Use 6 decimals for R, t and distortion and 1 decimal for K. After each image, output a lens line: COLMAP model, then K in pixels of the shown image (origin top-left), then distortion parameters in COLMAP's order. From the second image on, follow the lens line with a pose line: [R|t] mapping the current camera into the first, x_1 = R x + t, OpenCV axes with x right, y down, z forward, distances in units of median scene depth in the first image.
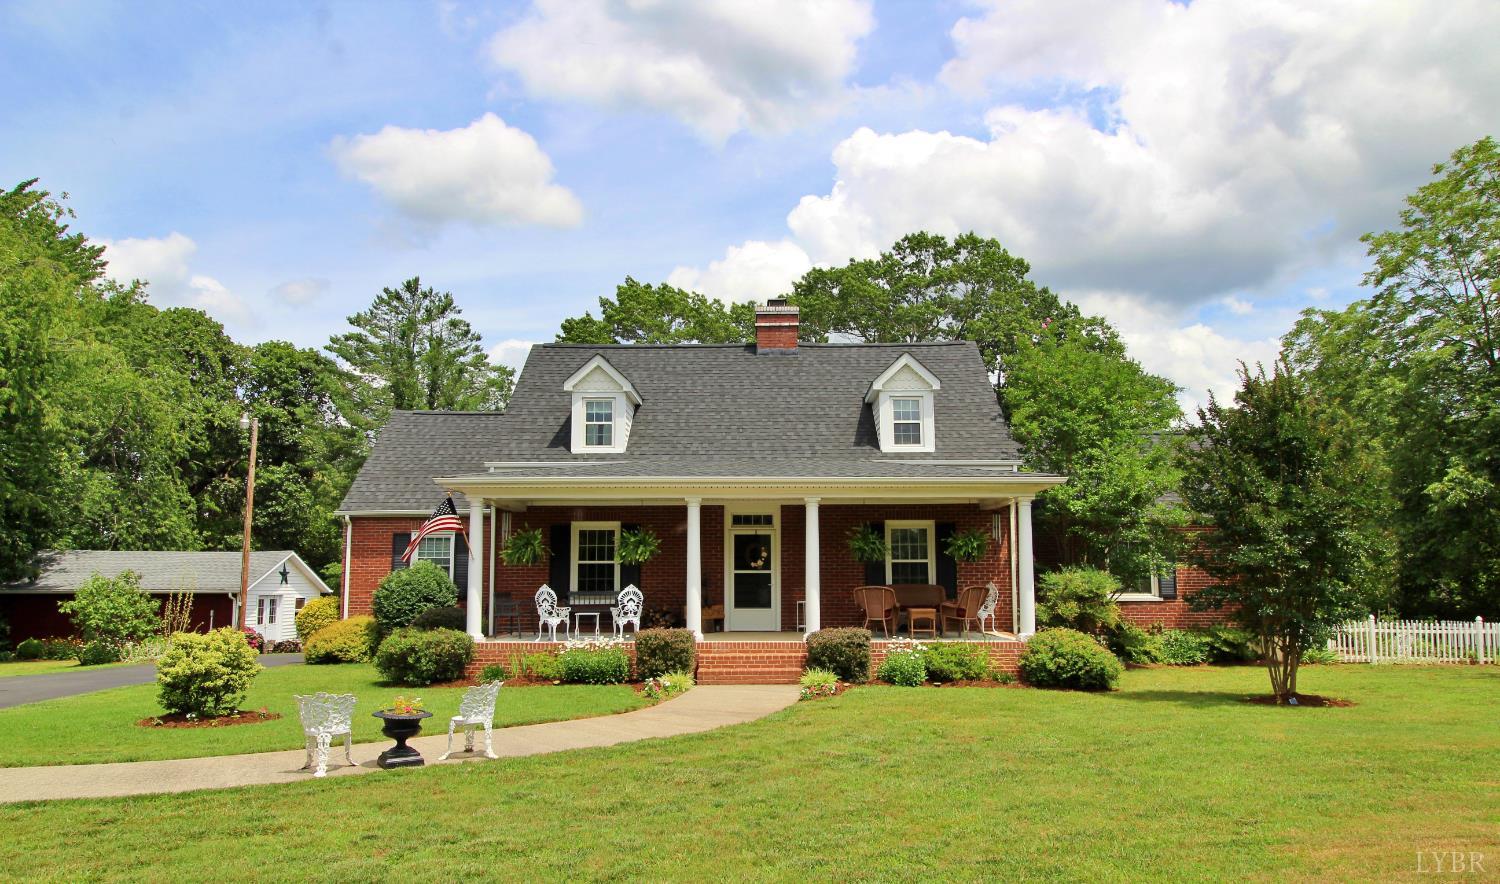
lens RADIAL K [[956.8, 0, 752.3], [0, 956.8, 523.7], [0, 0, 1]] dist [0.005801, 0.000628]
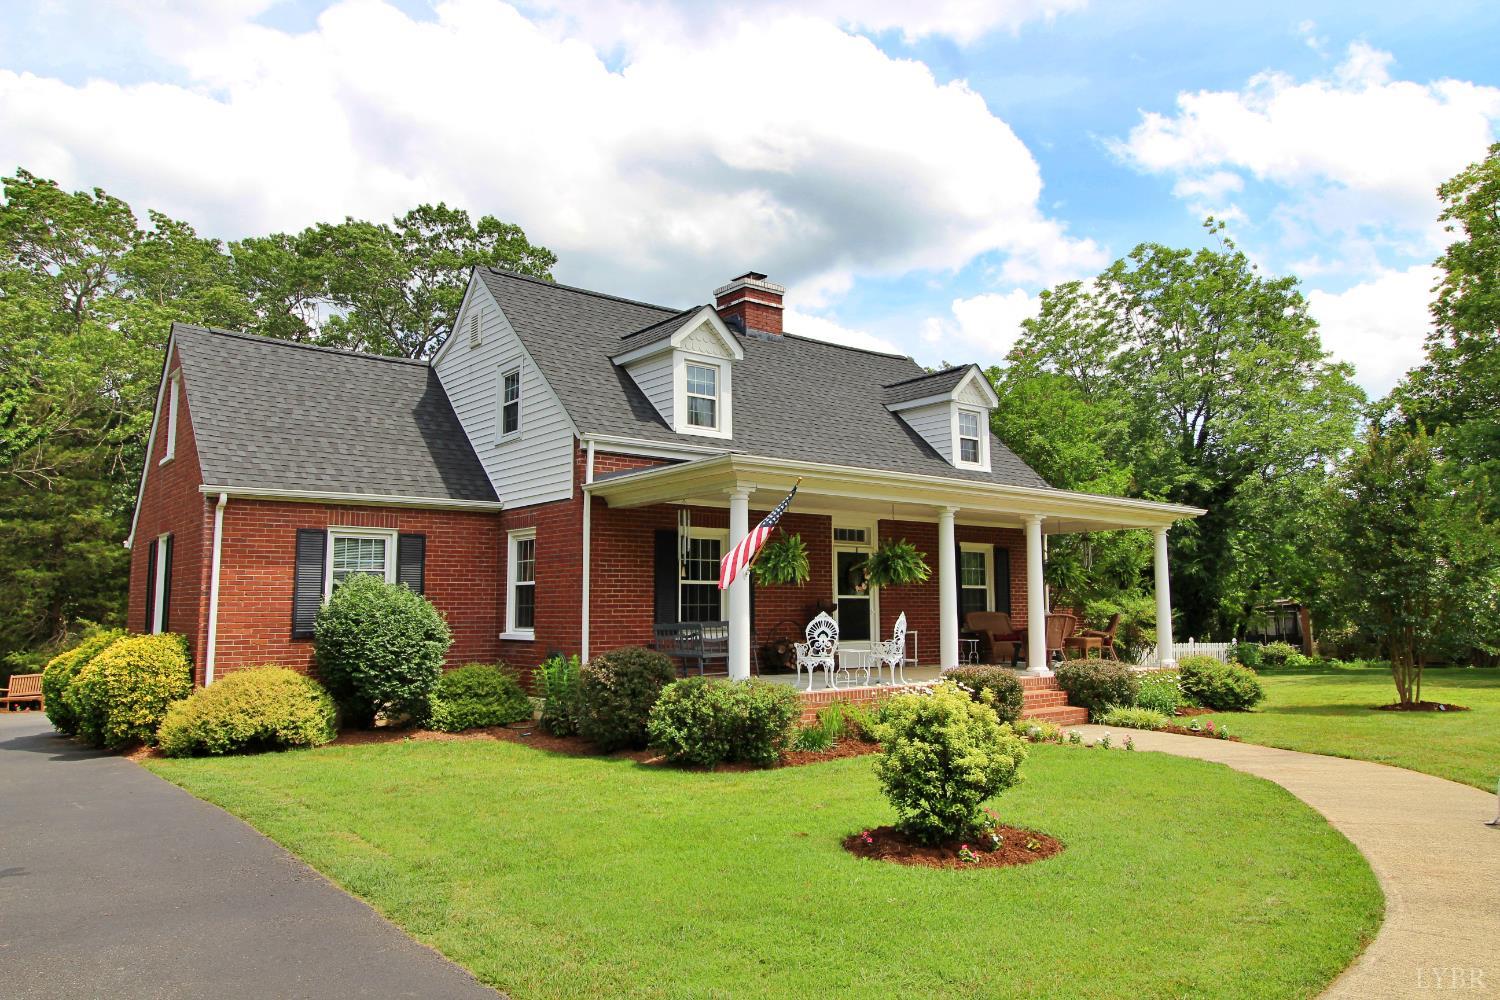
lens RADIAL K [[1056.0, 0, 742.8], [0, 1056.0, 494.4], [0, 0, 1]] dist [0.003008, 0.000466]
pose [[0.773998, 0.069598, 0.629351, -0.660519], [-0.037195, 0.997222, -0.064536, 0.023958], [-0.632095, 0.026542, 0.774437, 0.341950]]
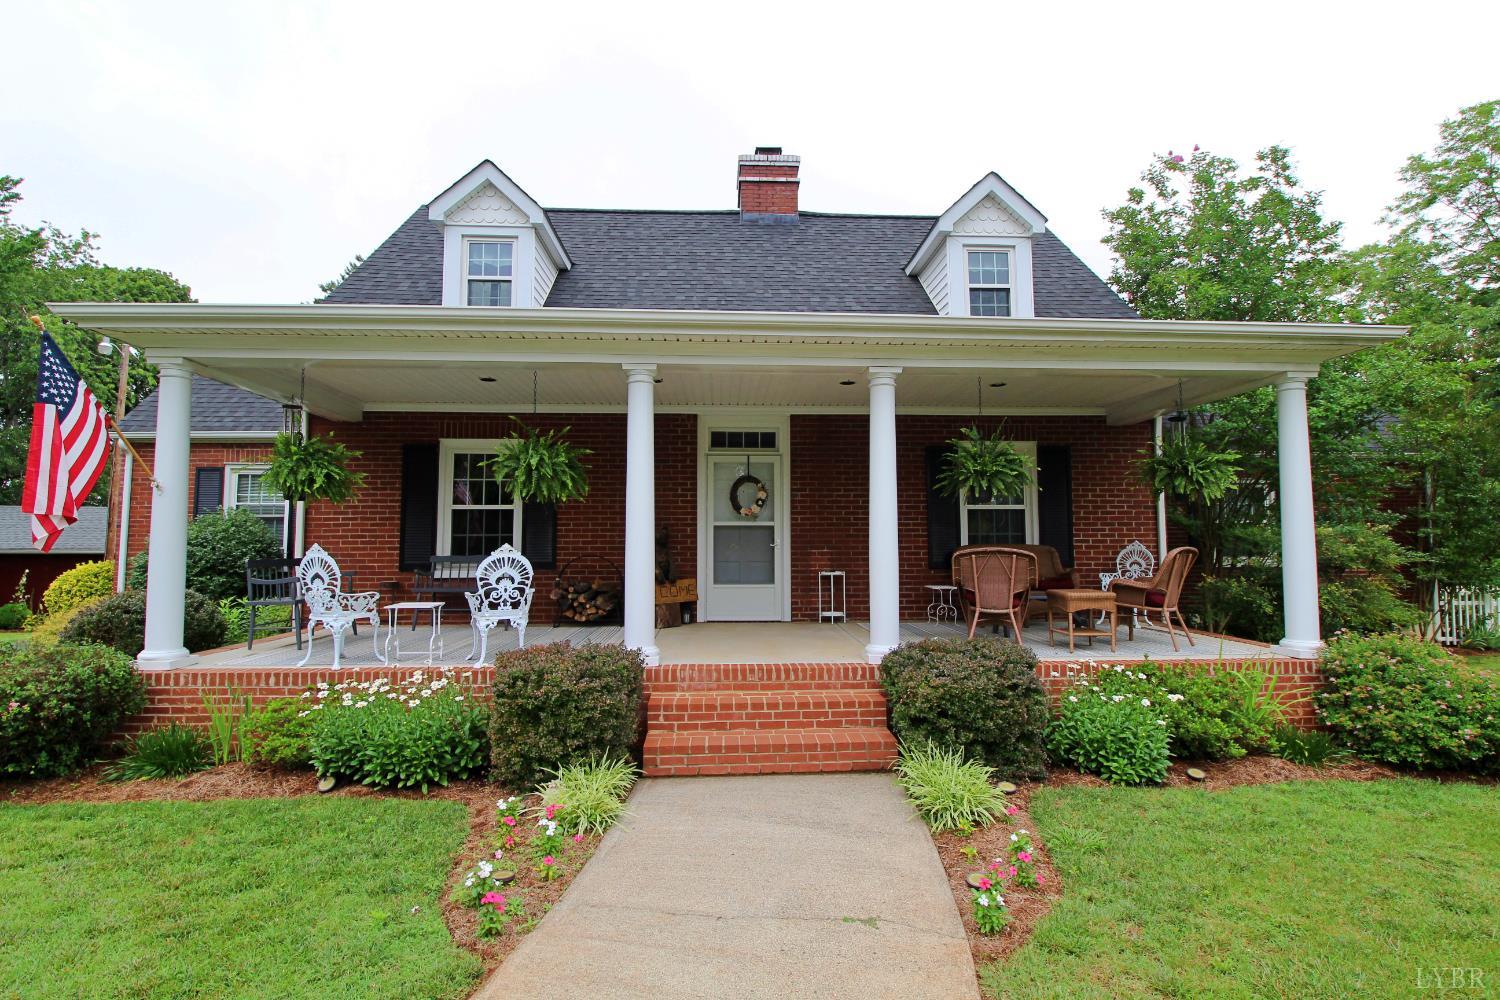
lens RADIAL K [[729.4, 0, 750.0], [0, 729.4, 500.0], [0, 0, 1]] dist [-0.001569, -0.008904]
pose [[0.998072, 0.004888, 0.061873, -0.024476], [-0.004981, 0.999987, 0.001344, 0.034475], [-0.061865, -0.001650, 0.998083, 0.534237]]
